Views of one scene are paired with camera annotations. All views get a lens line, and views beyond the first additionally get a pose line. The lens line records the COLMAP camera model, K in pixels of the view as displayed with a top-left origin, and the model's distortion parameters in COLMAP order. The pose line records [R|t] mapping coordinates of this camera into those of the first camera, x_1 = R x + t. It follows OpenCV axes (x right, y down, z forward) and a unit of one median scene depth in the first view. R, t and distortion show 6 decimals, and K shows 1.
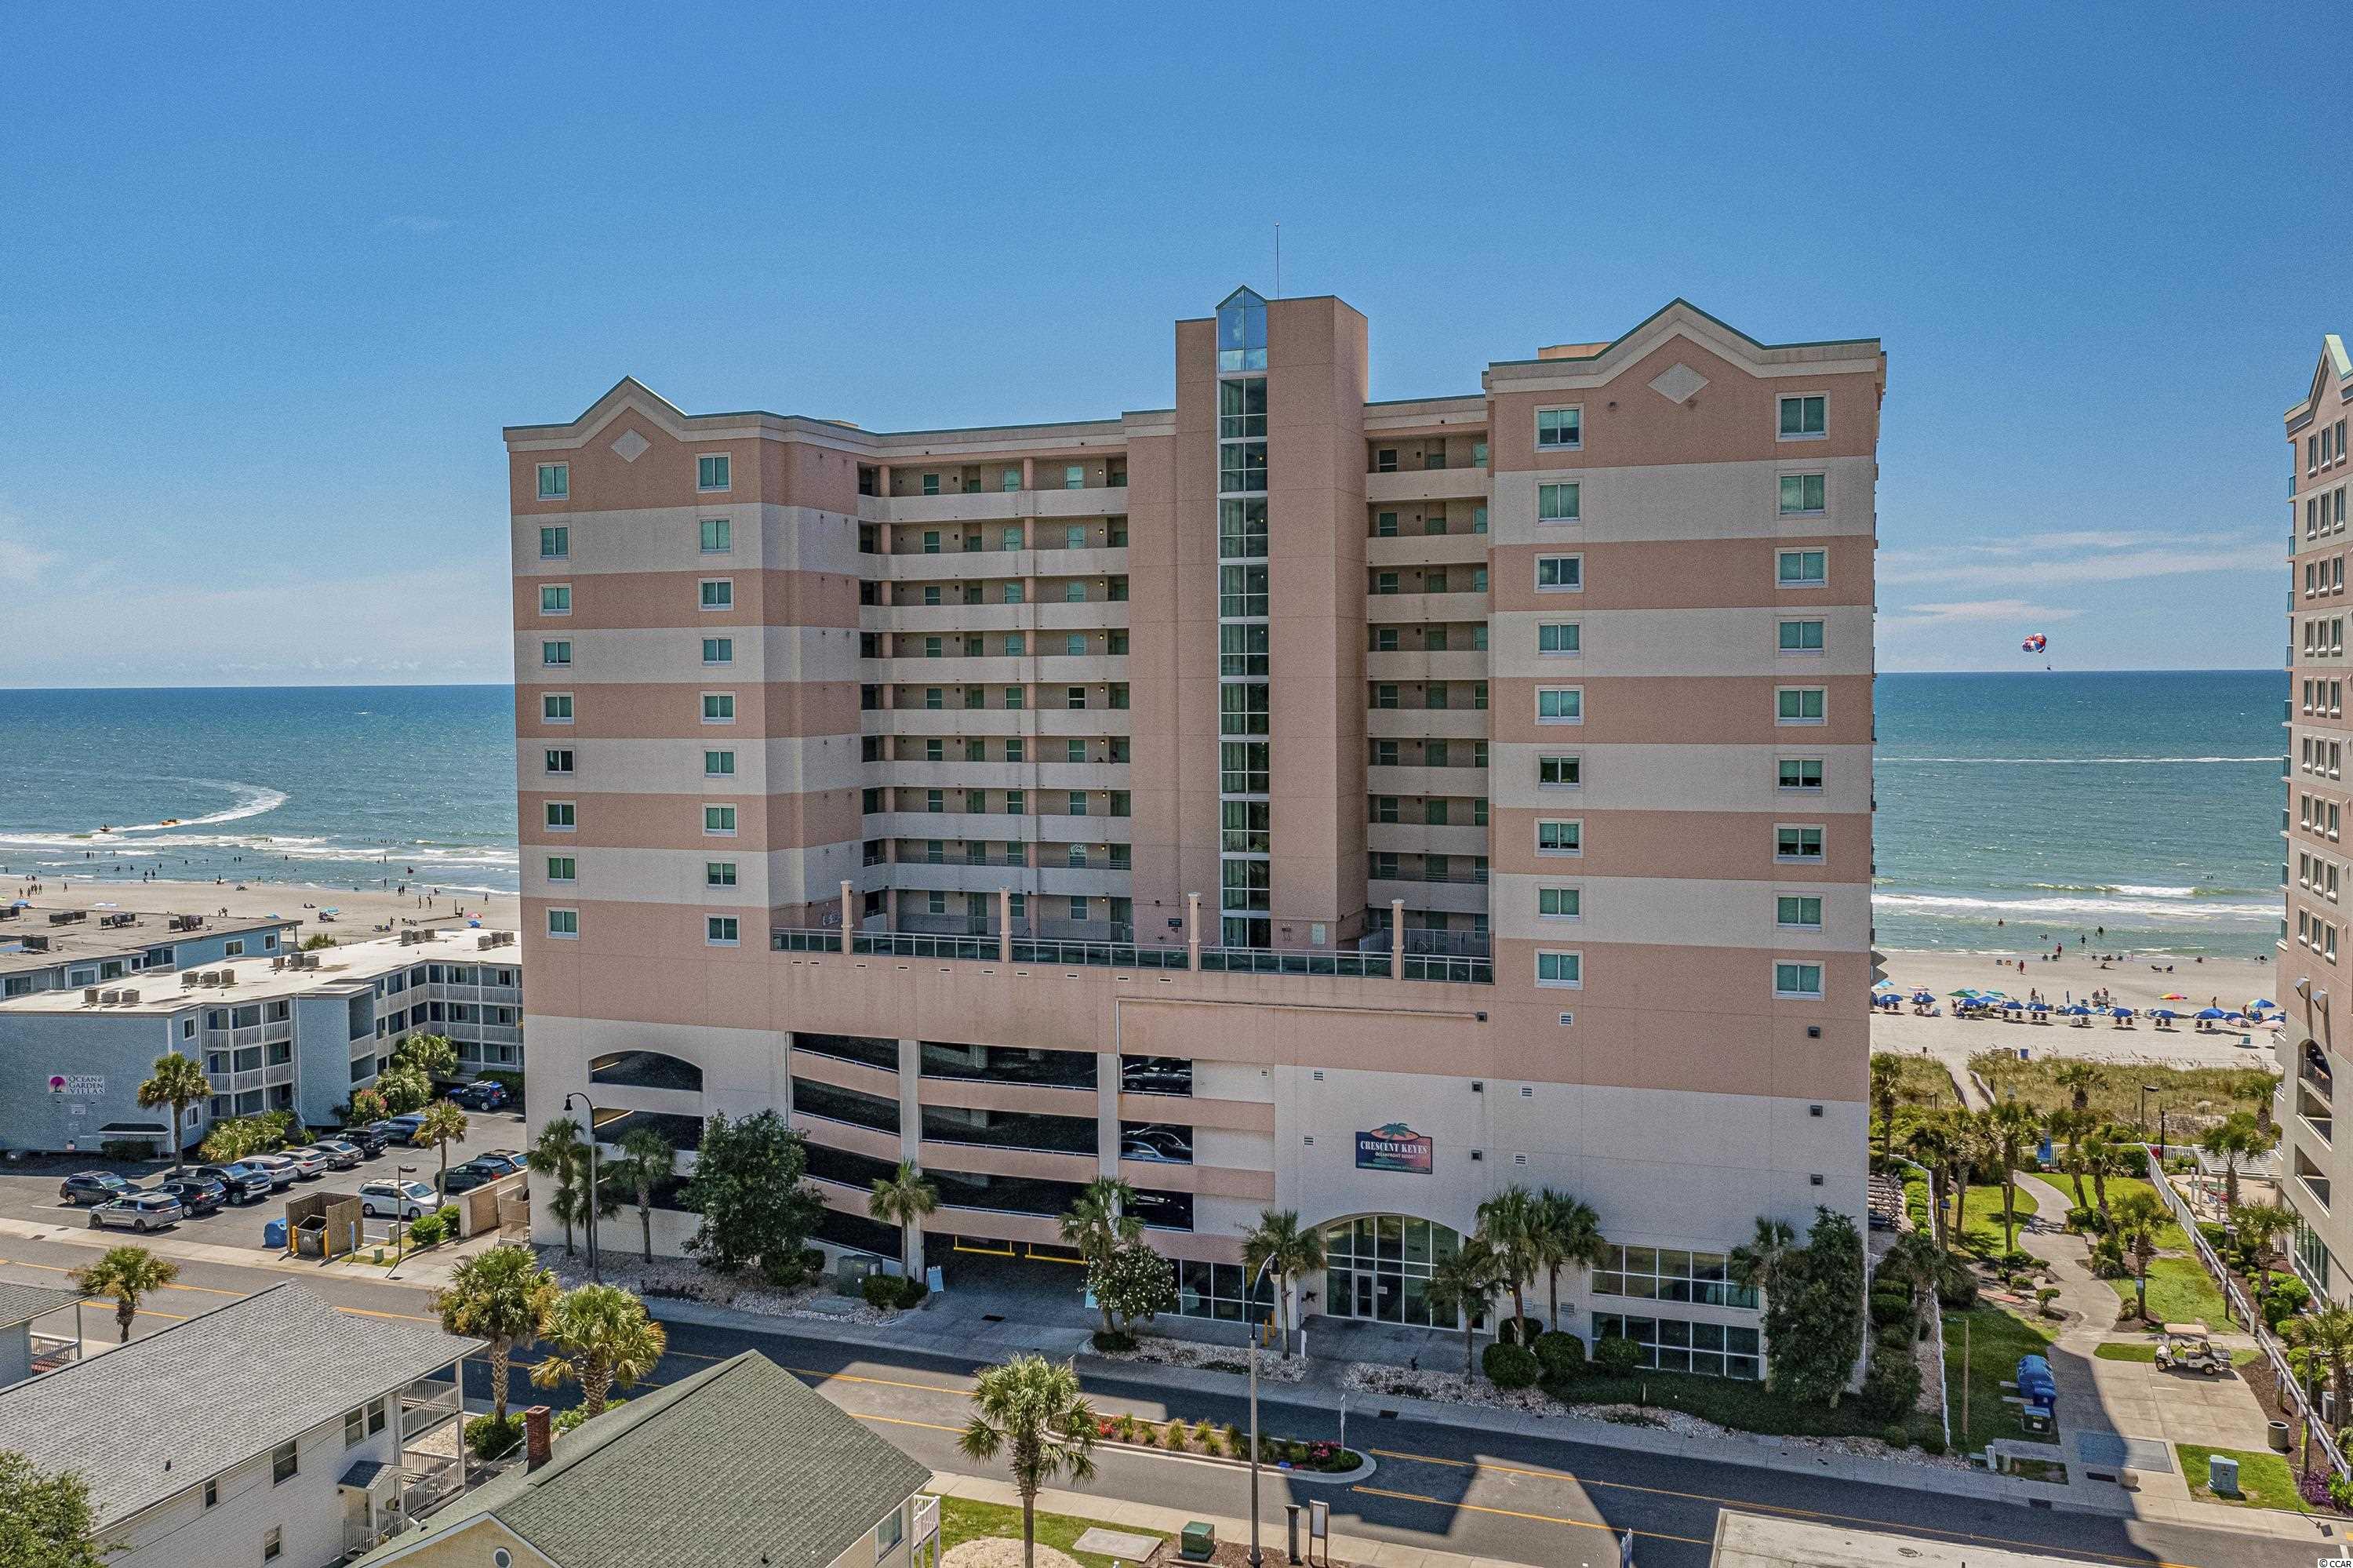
lens RADIAL K [[1916.6, 0, 1191.4], [0, 1916.6, 778.4], [0, 0, 1]] dist [0.017126, 0.009350]
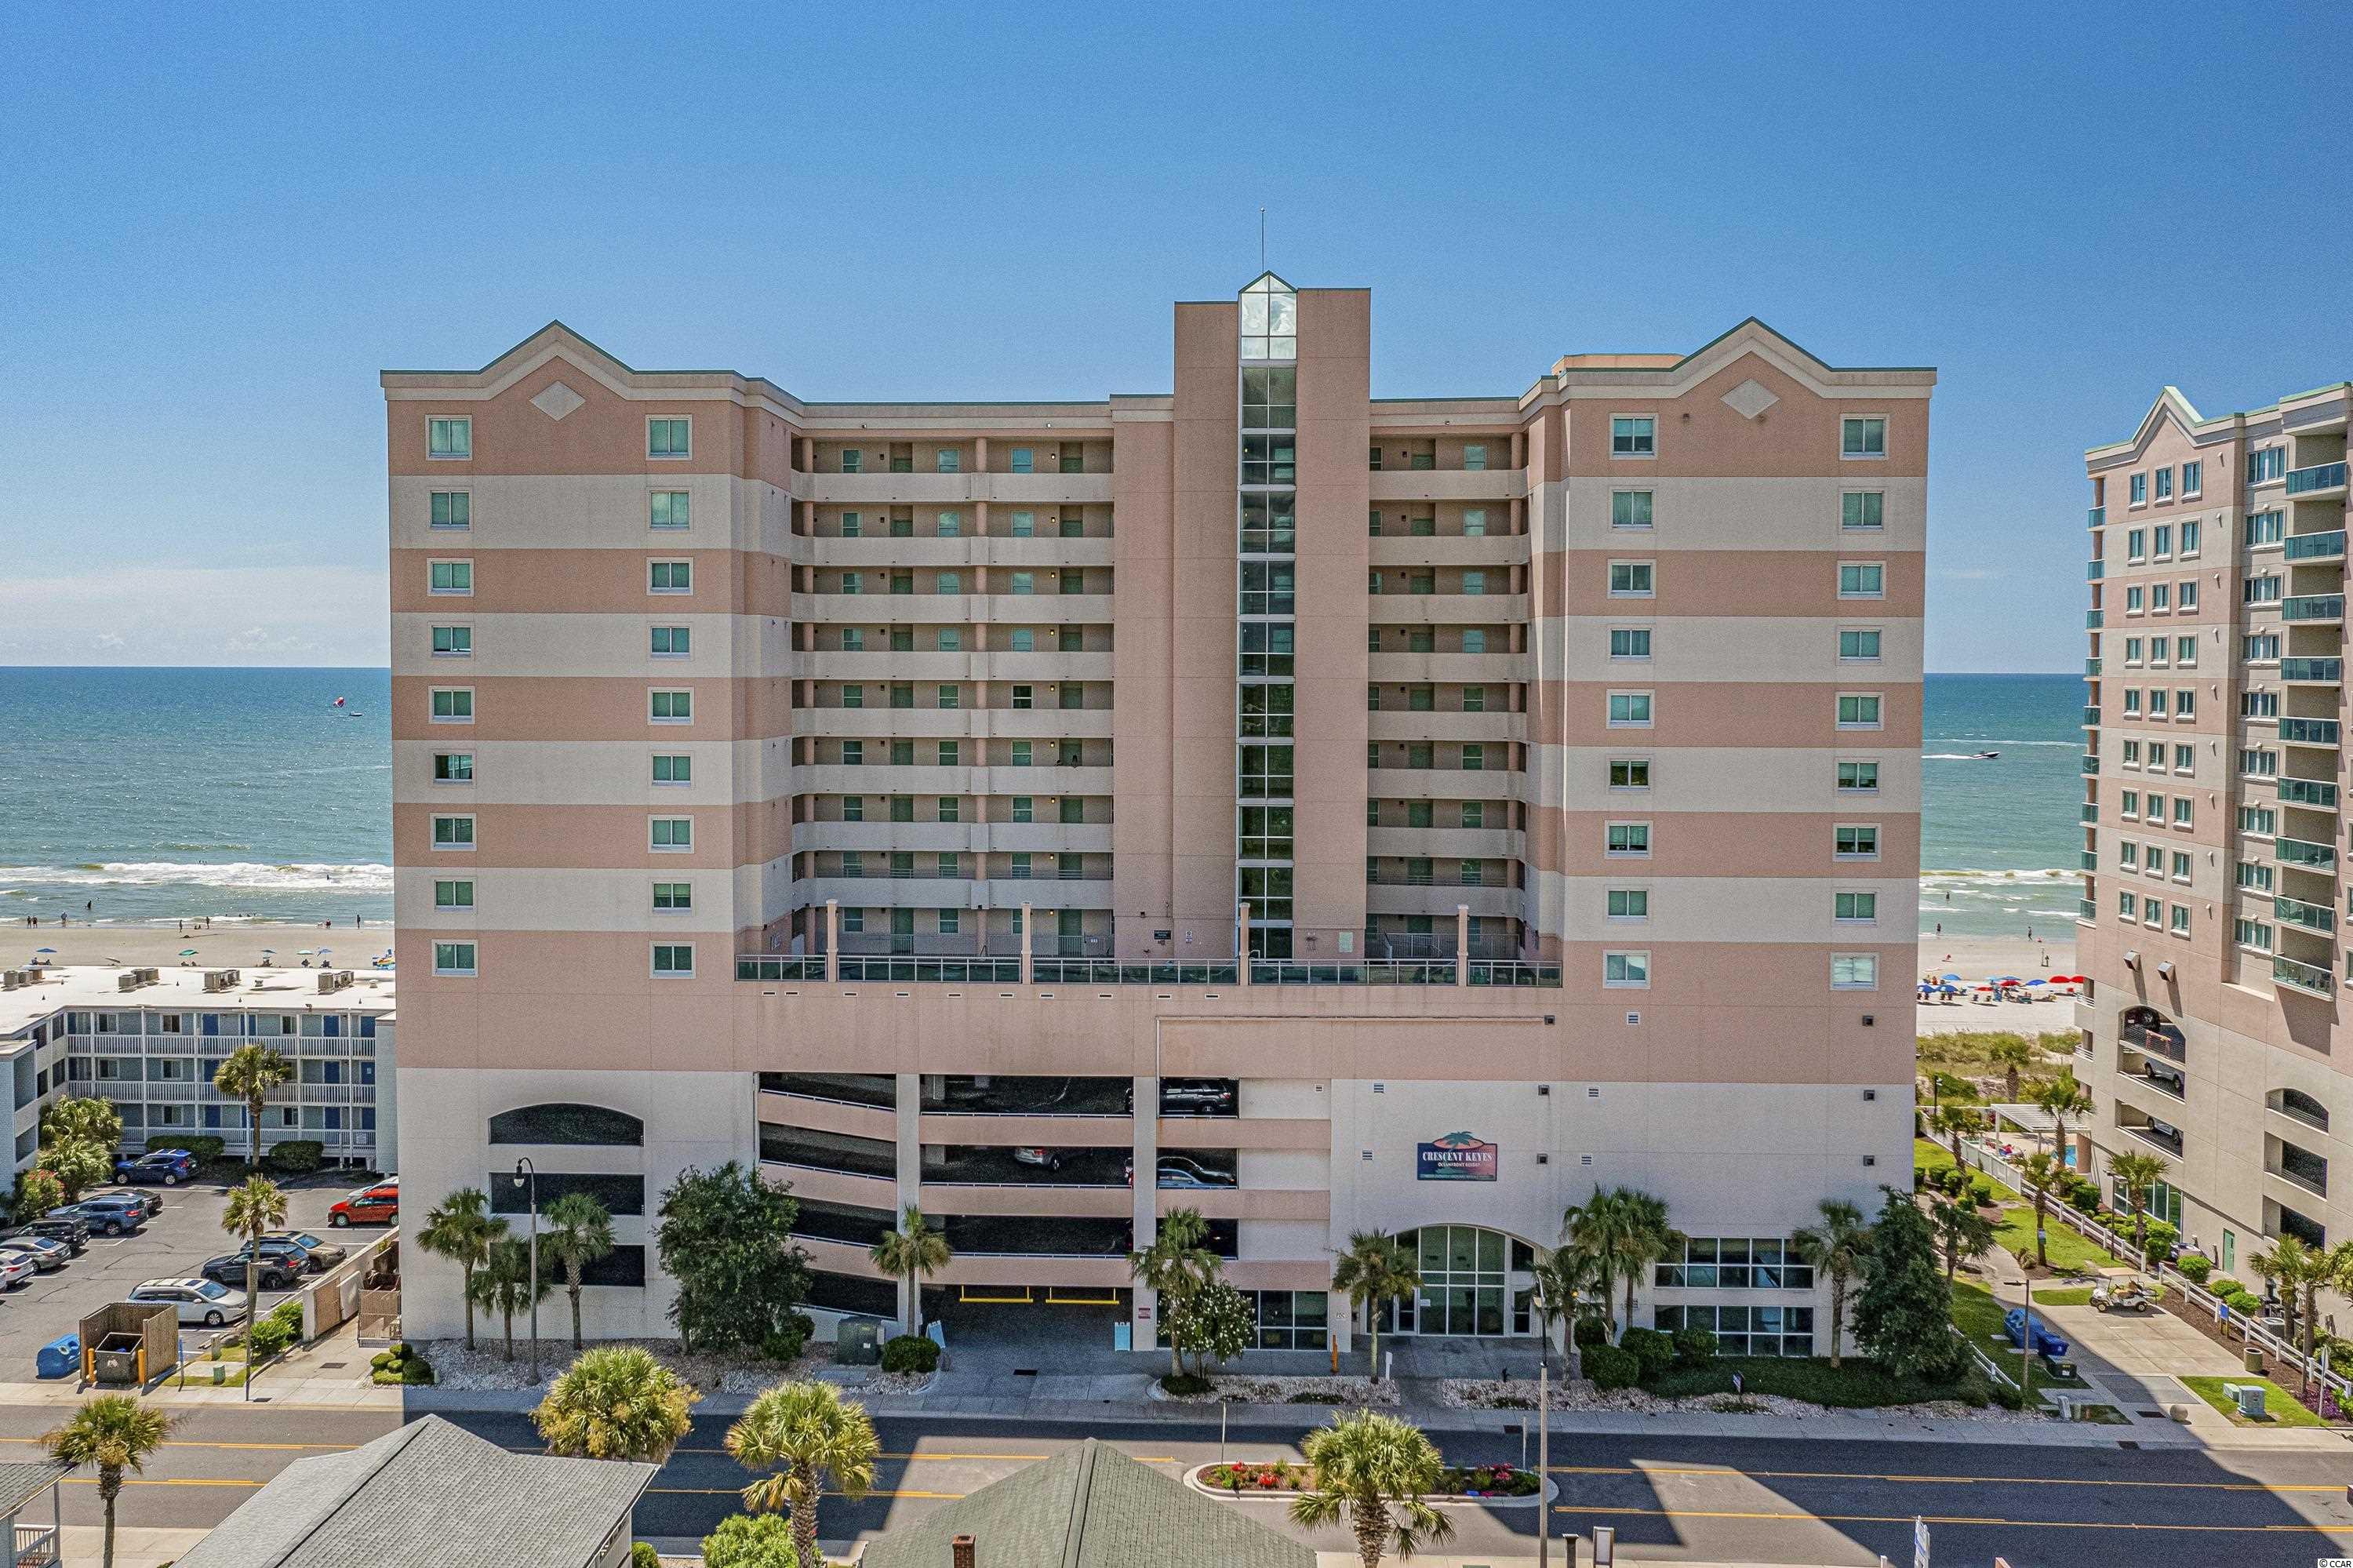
lens RADIAL K [[1916.6, 0, 1176.3], [0, 1916.6, 759.9], [0, 0, 1]] dist [0.017126, 0.009350]
pose [[0.949315, -0.003777, 0.314304, -0.323833], [0.005733, 0.999970, -0.005299, -0.006704], [-0.314275, 0.006832, 0.949308, 0.103075]]
